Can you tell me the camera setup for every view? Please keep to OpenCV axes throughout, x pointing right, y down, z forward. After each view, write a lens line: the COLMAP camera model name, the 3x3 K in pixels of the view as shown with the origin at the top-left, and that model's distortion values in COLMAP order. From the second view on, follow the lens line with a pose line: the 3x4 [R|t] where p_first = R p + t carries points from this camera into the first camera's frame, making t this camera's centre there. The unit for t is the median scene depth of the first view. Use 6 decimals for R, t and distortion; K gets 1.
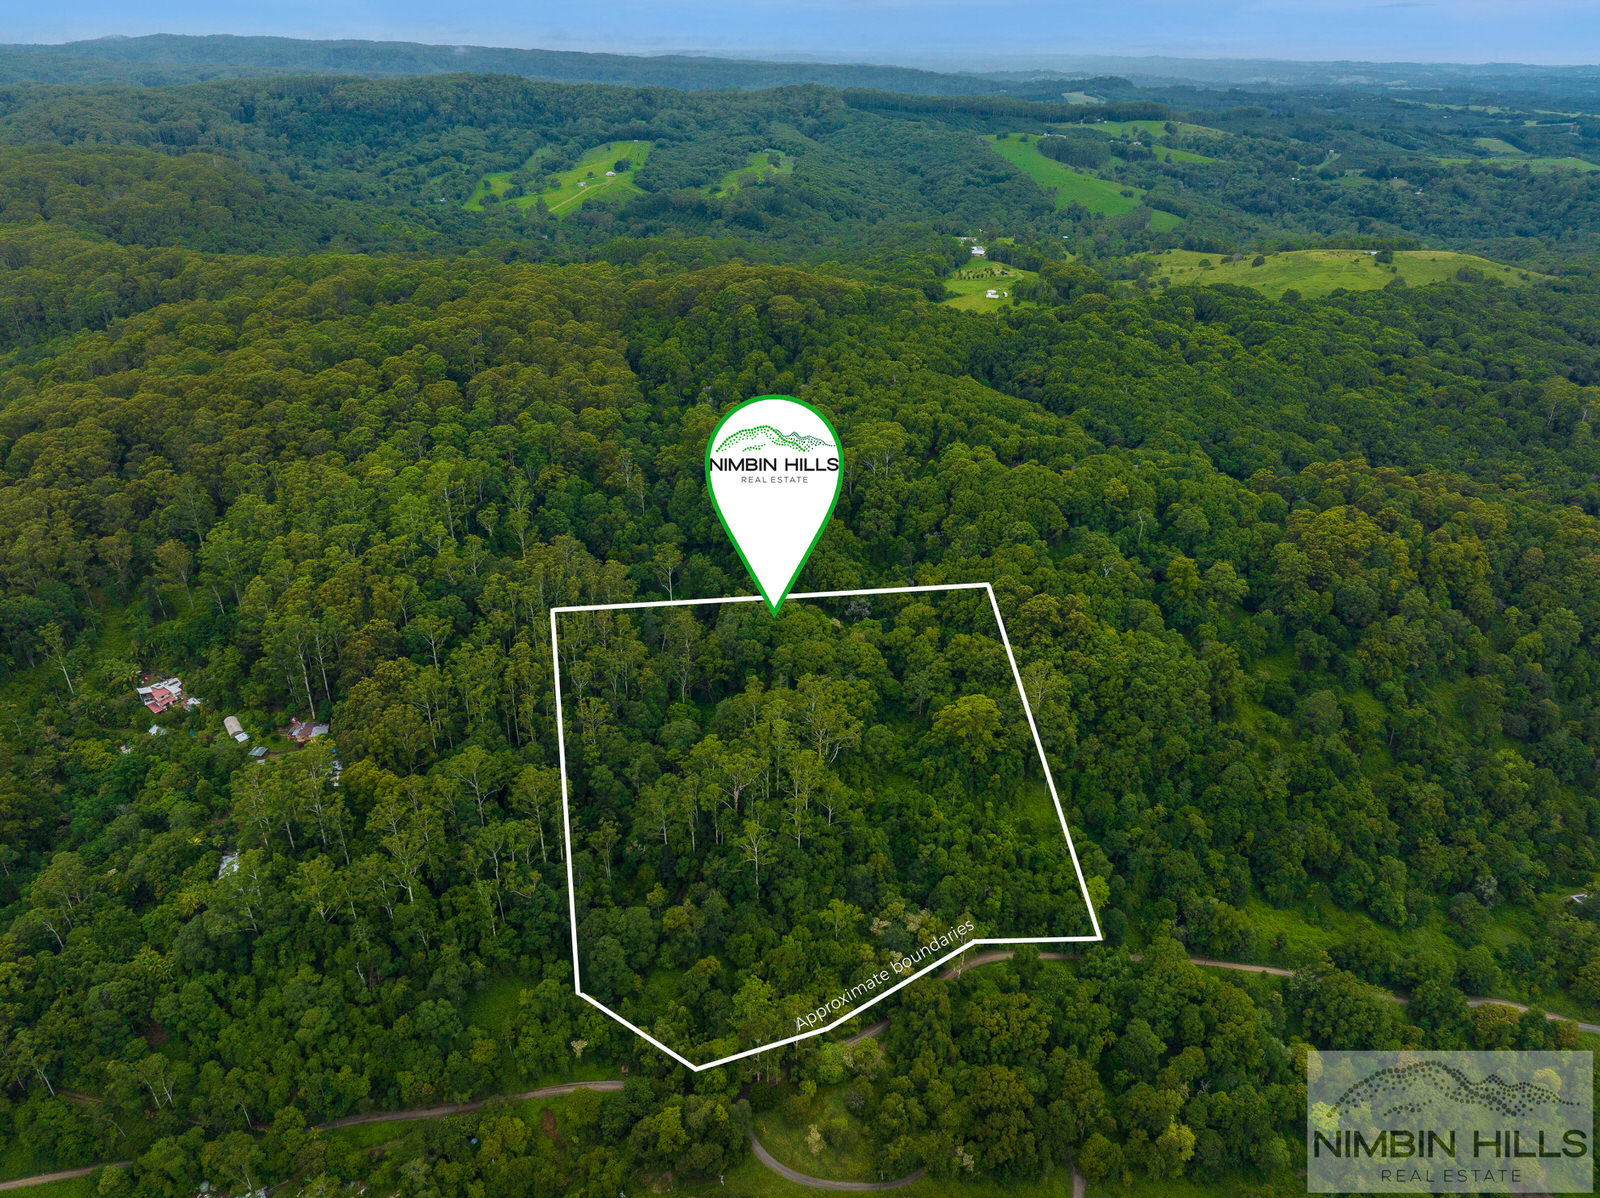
lens RADIAL K [[1122.7, 0, 806.8], [0, 1122.7, 592.3], [0, 0, 1]] dist [-0.035457, 0.000766]
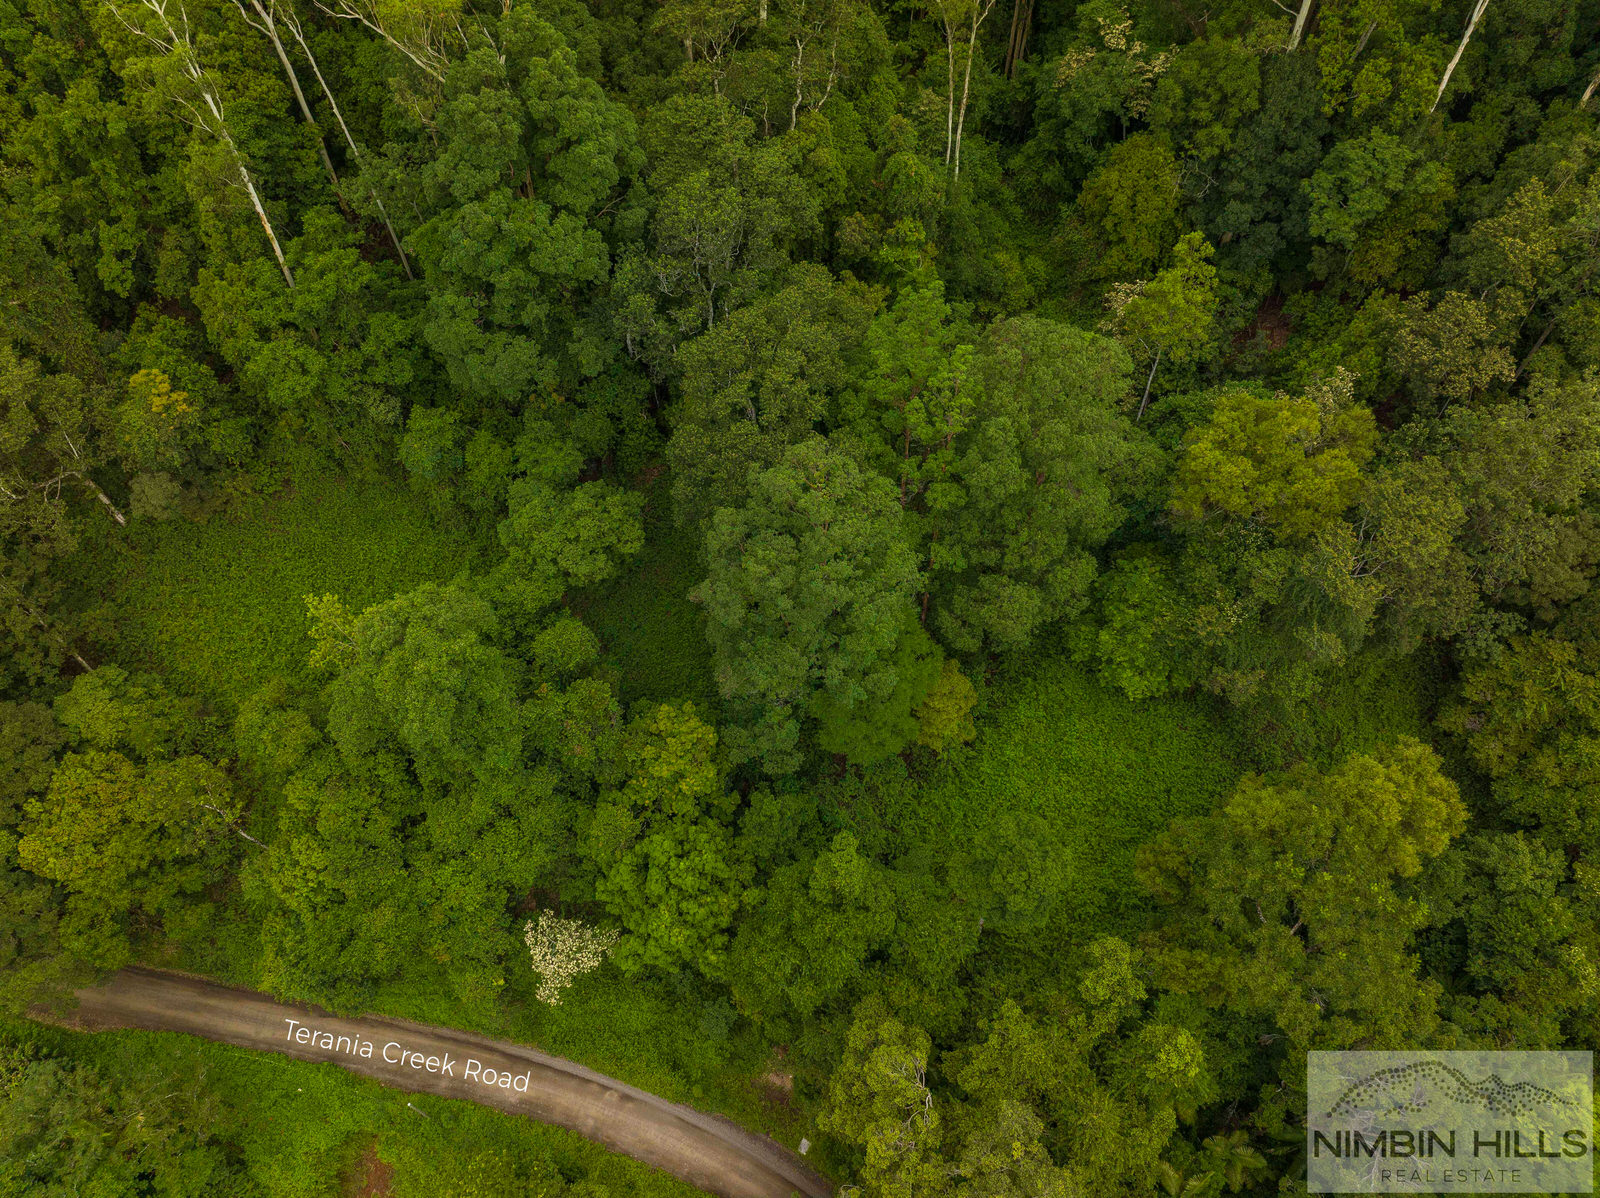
lens RADIAL K [[1122.7, 0, 806.8], [0, 1122.7, 592.3], [0, 0, 1]] dist [-0.035457, 0.000766]
pose [[0.916096, 0.328277, -0.230224, -0.112100], [-0.186809, 0.857500, 0.479371, 0.201266], [0.354783, -0.396142, 0.846877, 0.688877]]
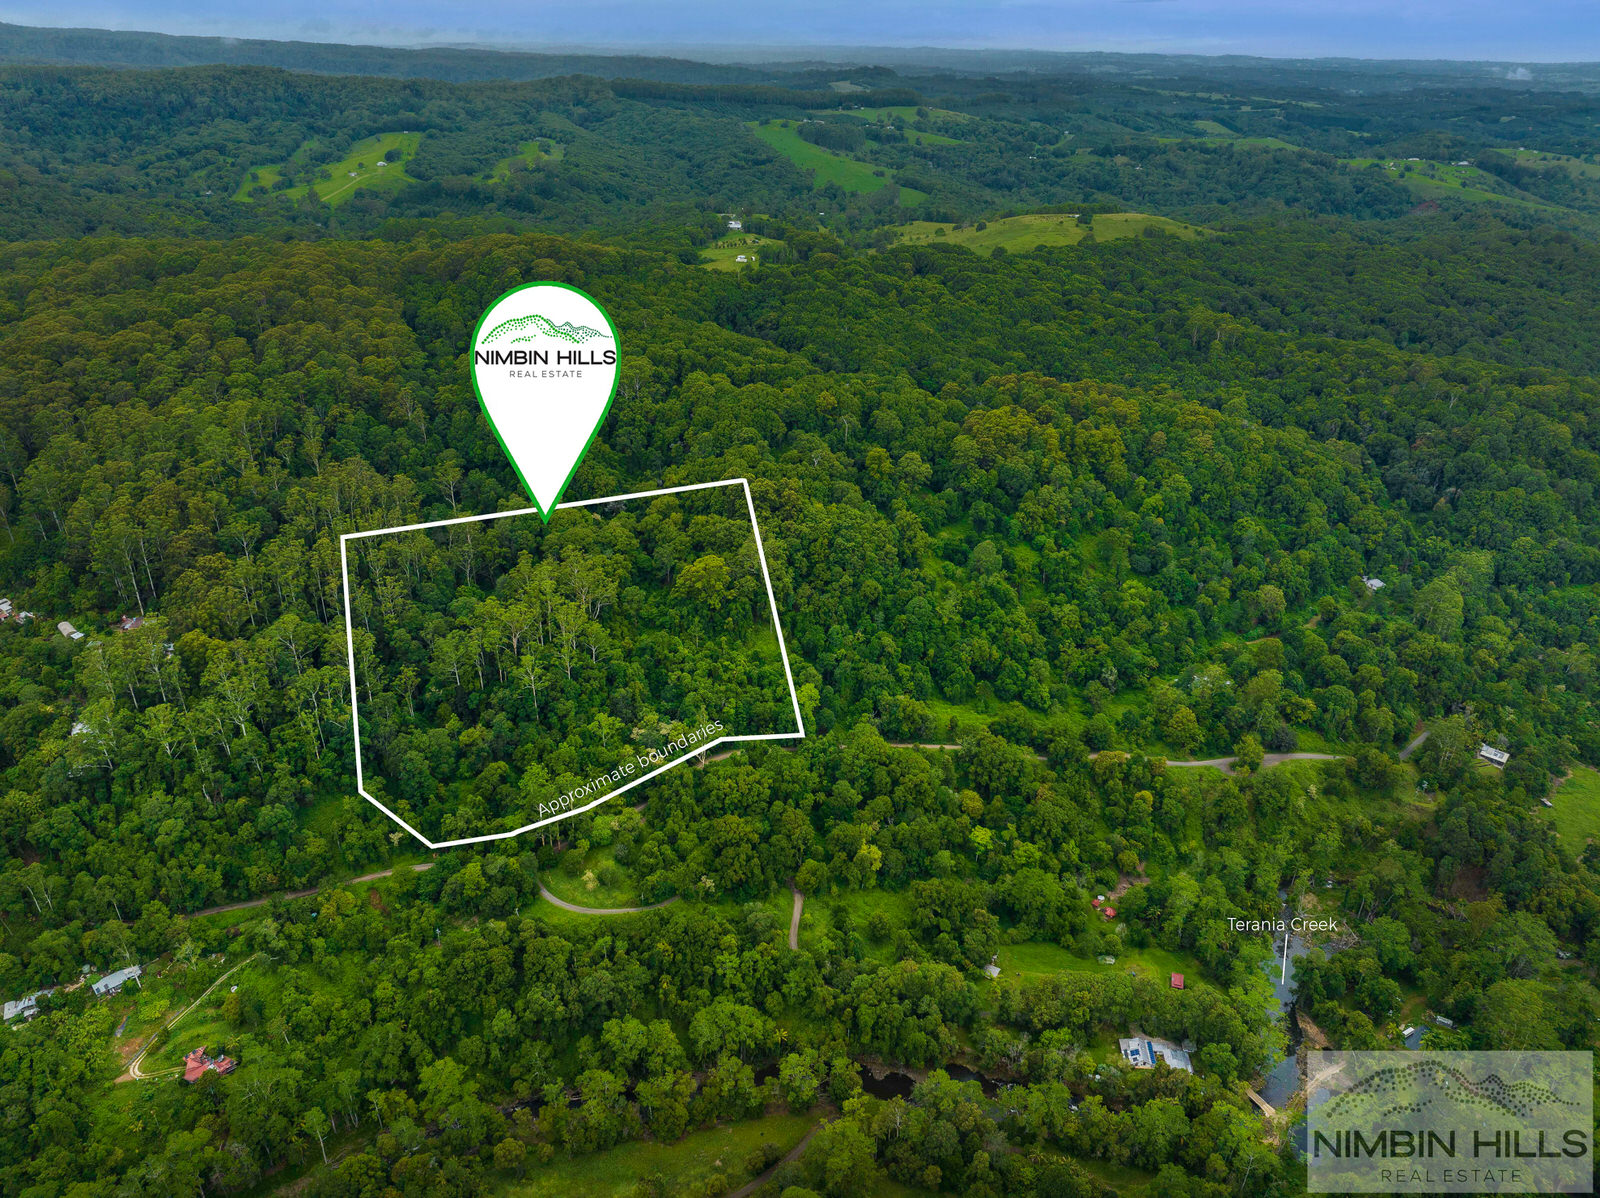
lens RADIAL K [[1122.7, 0, 806.8], [0, 1122.7, 592.3], [0, 0, 1]] dist [-0.035457, 0.000766]
pose [[0.984146, -0.074074, 0.161153, 0.052326], [0.073089, 0.997253, 0.012043, 0.119905], [-0.161602, -0.000074, 0.986856, -0.239343]]
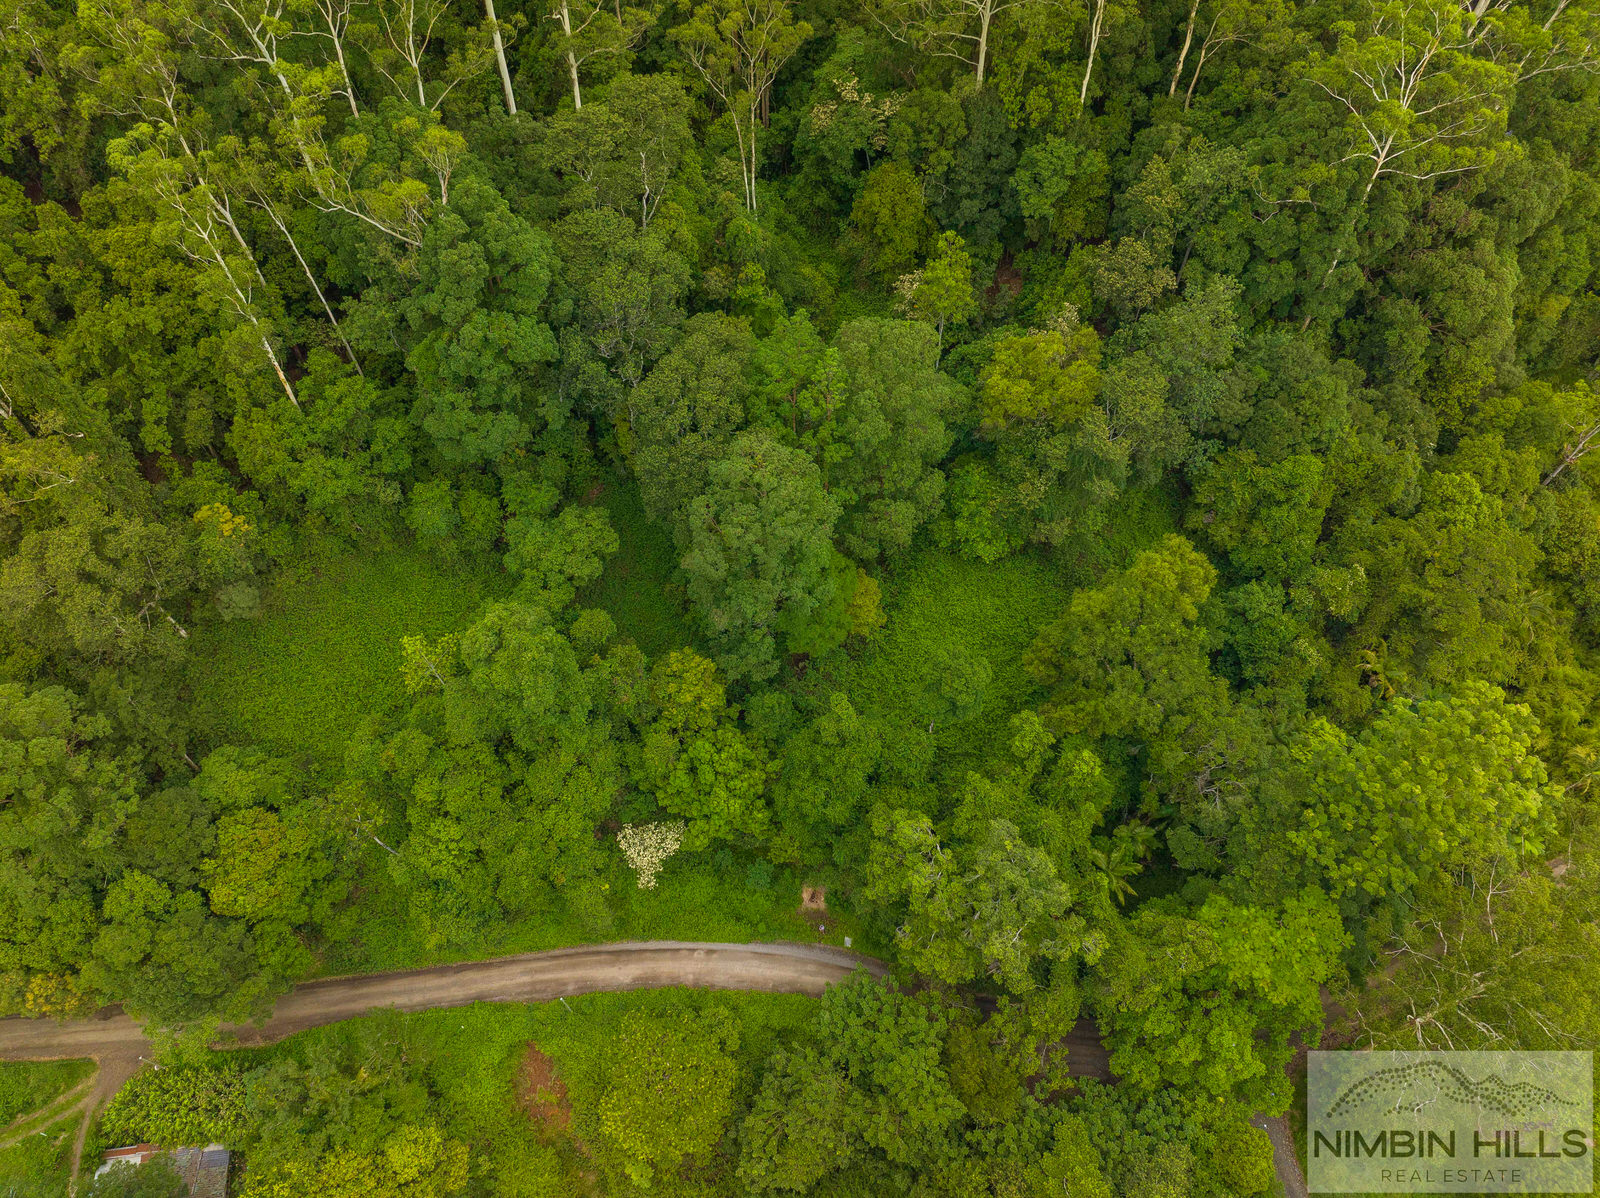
lens RADIAL K [[1116.9, 0, 807.7], [0, 1116.9, 594.9], [0, 0, 1]] dist [-0.005563, -0.061621]
pose [[0.995742, 0.079327, -0.046964, -0.126098], [-0.047734, 0.879498, 0.473502, 0.183199], [0.078866, -0.469244, 0.879540, 0.631381]]
